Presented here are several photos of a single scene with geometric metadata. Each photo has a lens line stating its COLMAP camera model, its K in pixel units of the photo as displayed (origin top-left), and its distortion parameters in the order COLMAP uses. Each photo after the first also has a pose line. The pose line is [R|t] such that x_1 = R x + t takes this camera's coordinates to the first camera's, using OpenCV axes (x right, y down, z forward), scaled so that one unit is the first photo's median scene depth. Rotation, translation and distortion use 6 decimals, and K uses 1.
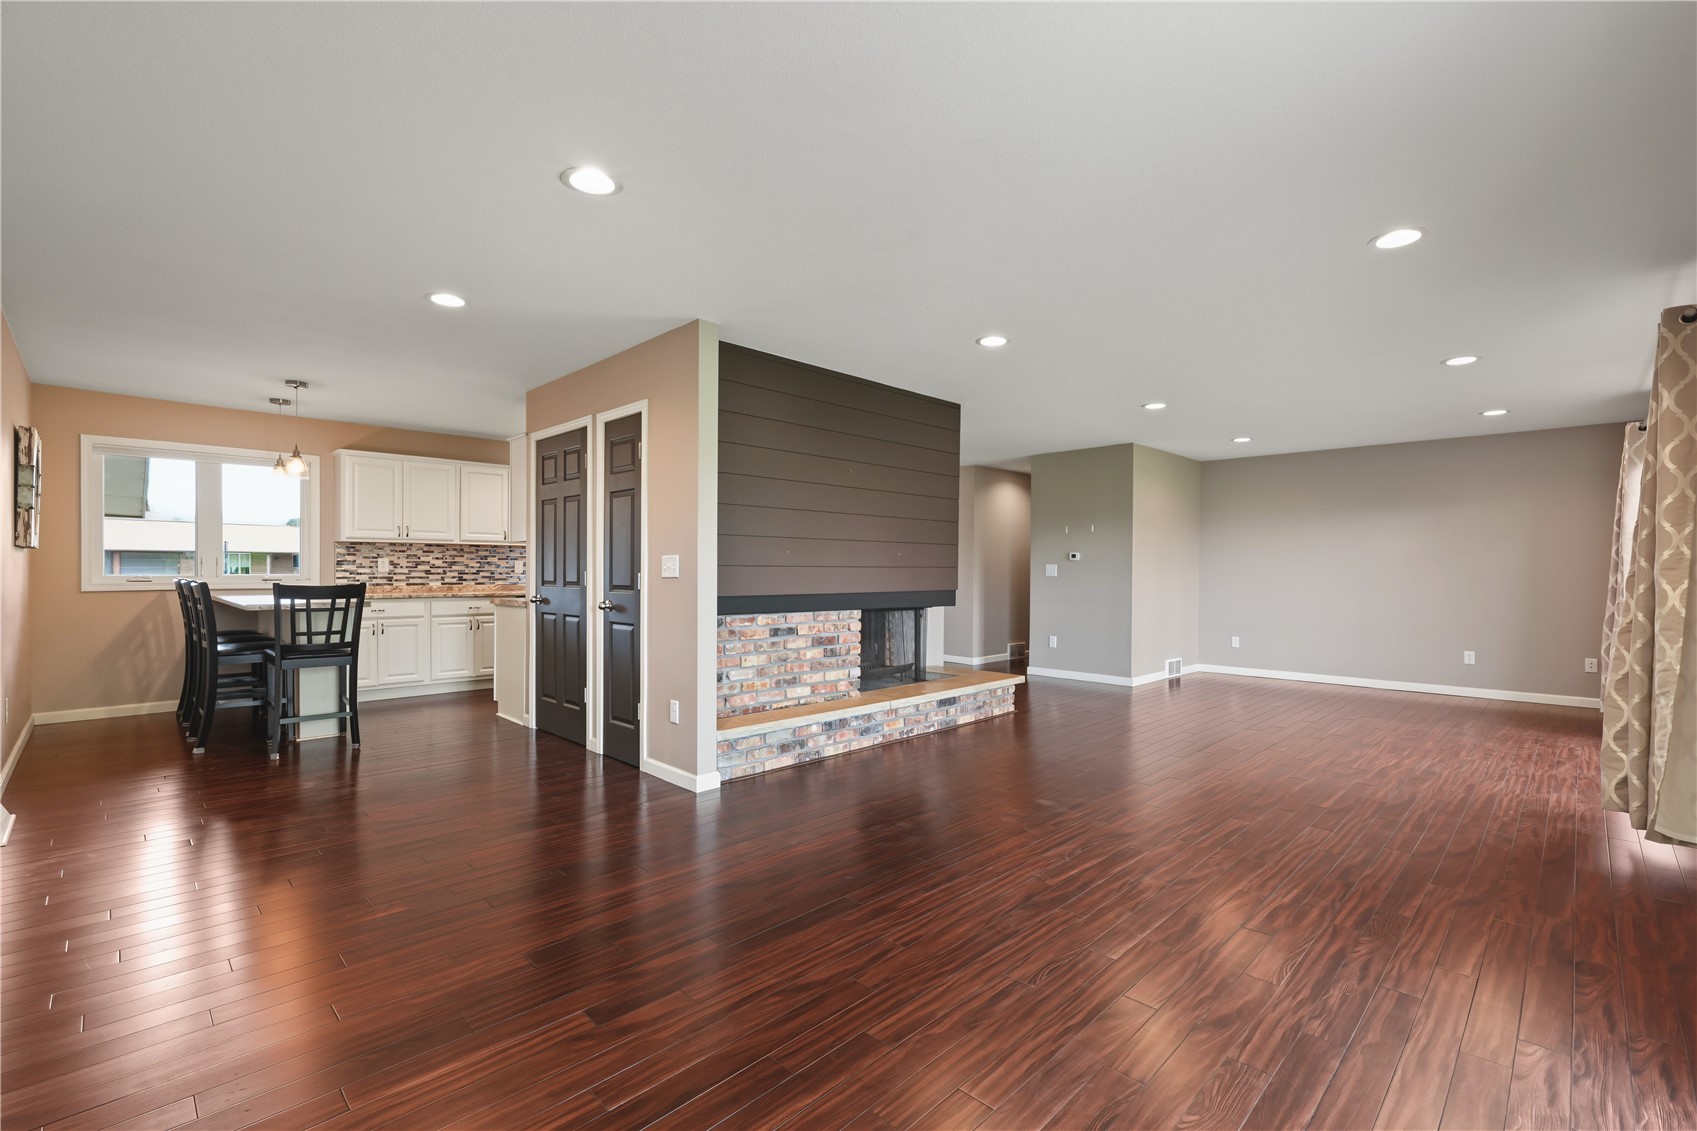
lens RADIAL K [[750.4, 0, 848.7], [0, 750.4, 570.3], [0, 0, 1]] dist [0.005151, -0.000201]
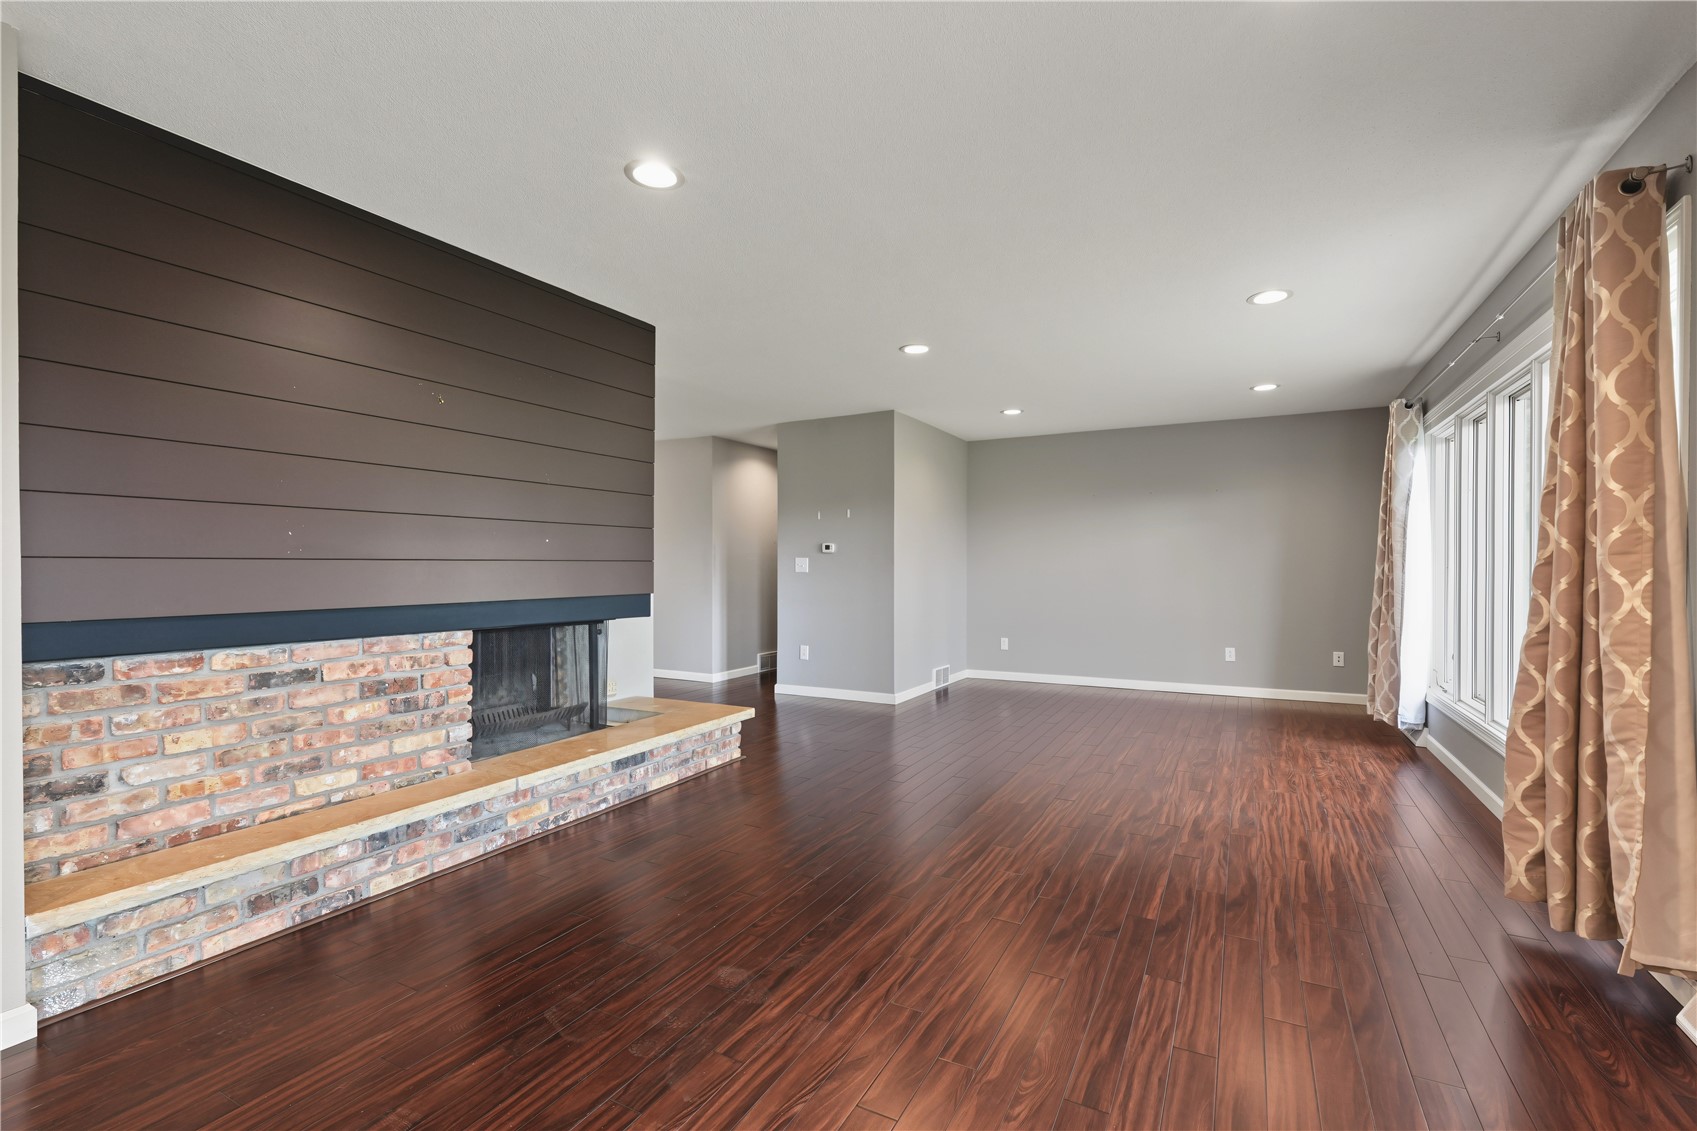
lens RADIAL K [[750.4, 0, 848.6], [0, 750.4, 569.8], [0, 0, 1]] dist [0.005151, -0.000201]
pose [[0.959025, -0.008664, 0.283190, 0.169436], [0.007721, 0.999960, 0.004446, 0.003491], [-0.283217, -0.002078, 0.959054, 0.392015]]
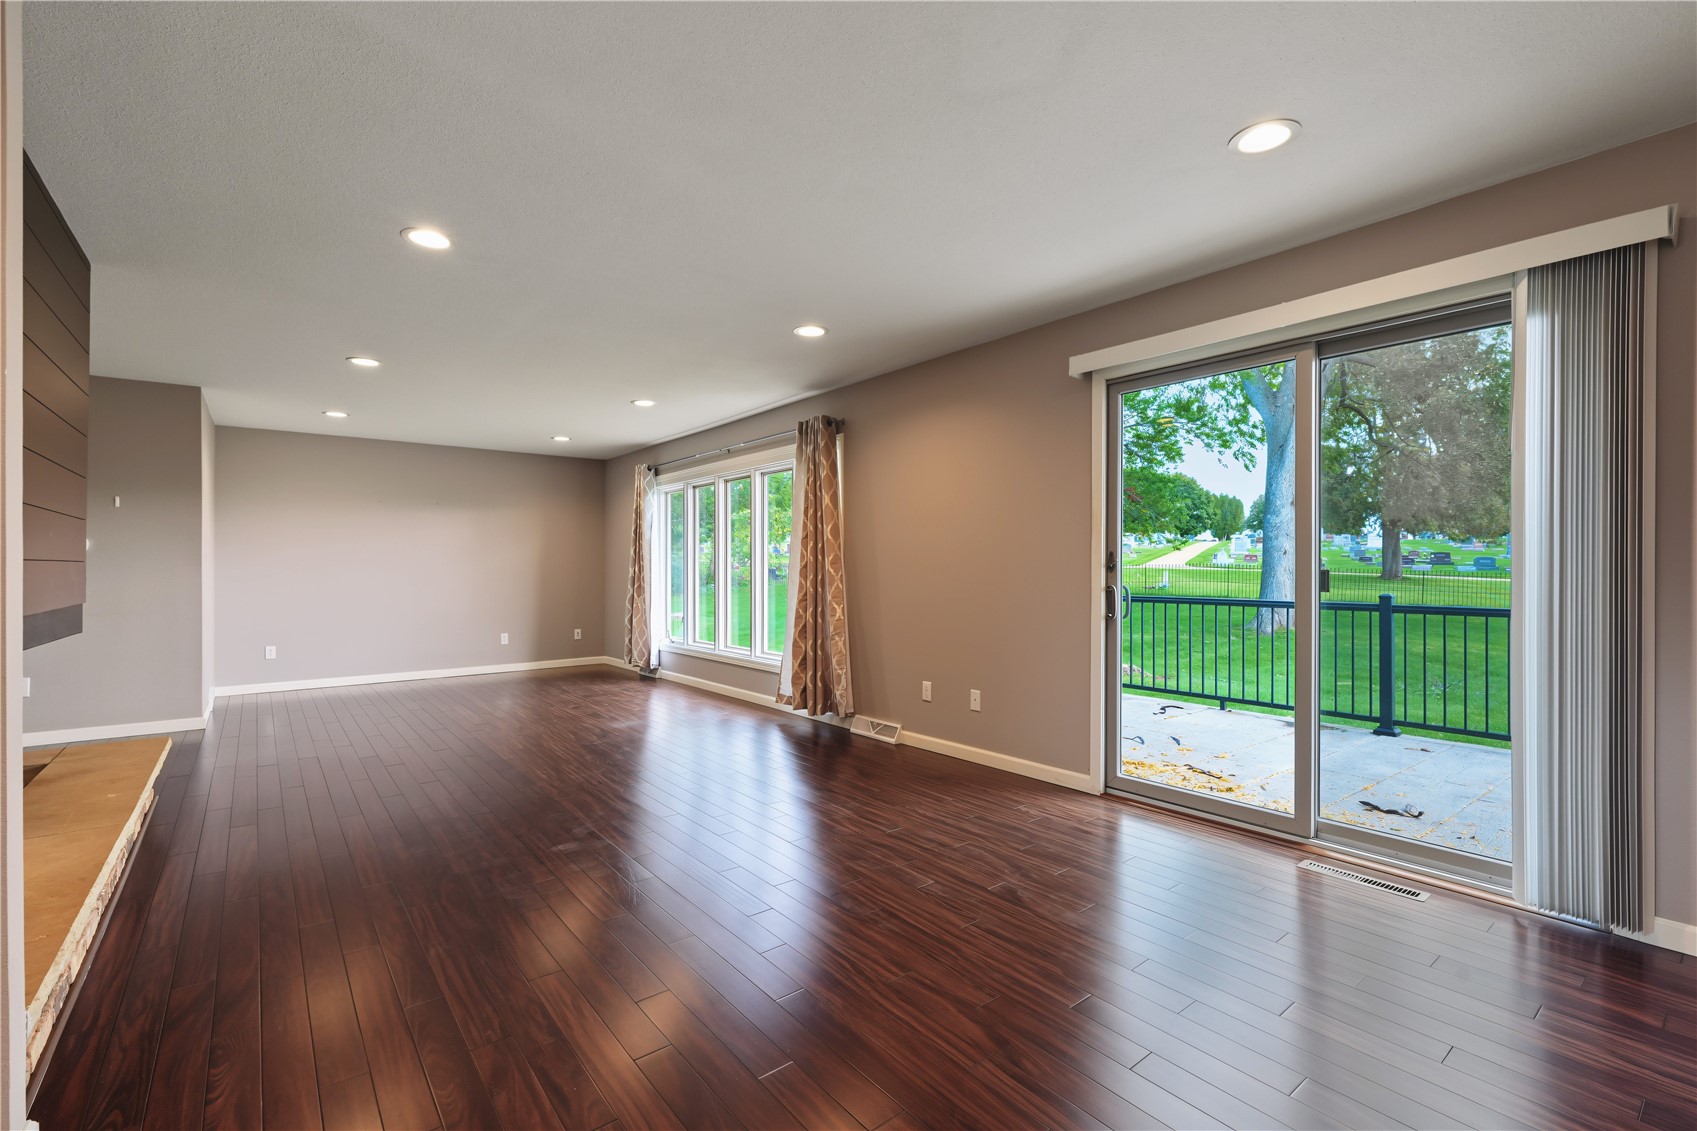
lens RADIAL K [[750.4, 0, 859.8], [0, 750.4, 566.1], [0, 0, 1]] dist [0.005151, -0.000201]
pose [[0.114598, -0.005689, 0.993396, -0.468678], [0.004554, 0.999976, 0.005201, -0.002611], [-0.993401, 0.003928, 0.114622, 0.523838]]
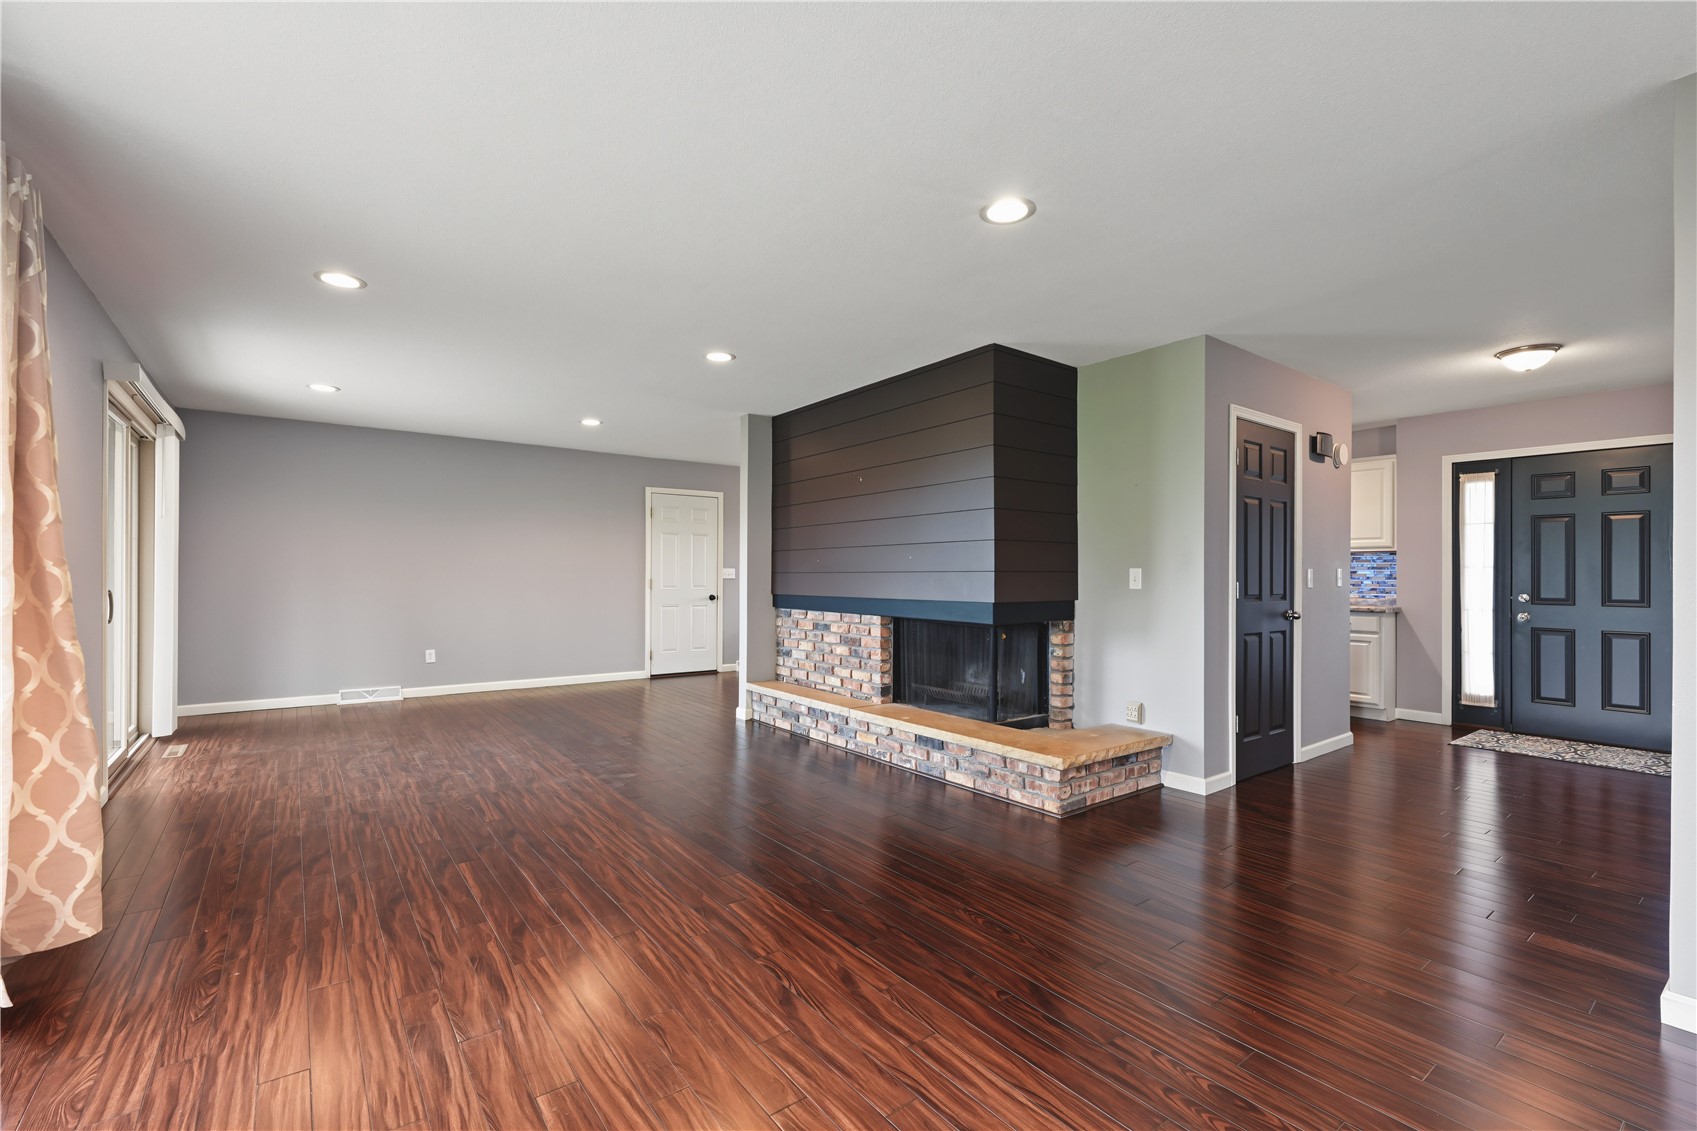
lens RADIAL K [[750.4, 0, 848.1], [0, 750.4, 575.3], [0, 0, 1]] dist [0.005151, -0.000201]
pose [[-0.159724, -0.009101, -0.987120, 1.206298], [-0.005508, 0.999950, -0.008328, 0.010219], [0.987146, 0.004106, -0.159766, 1.361262]]
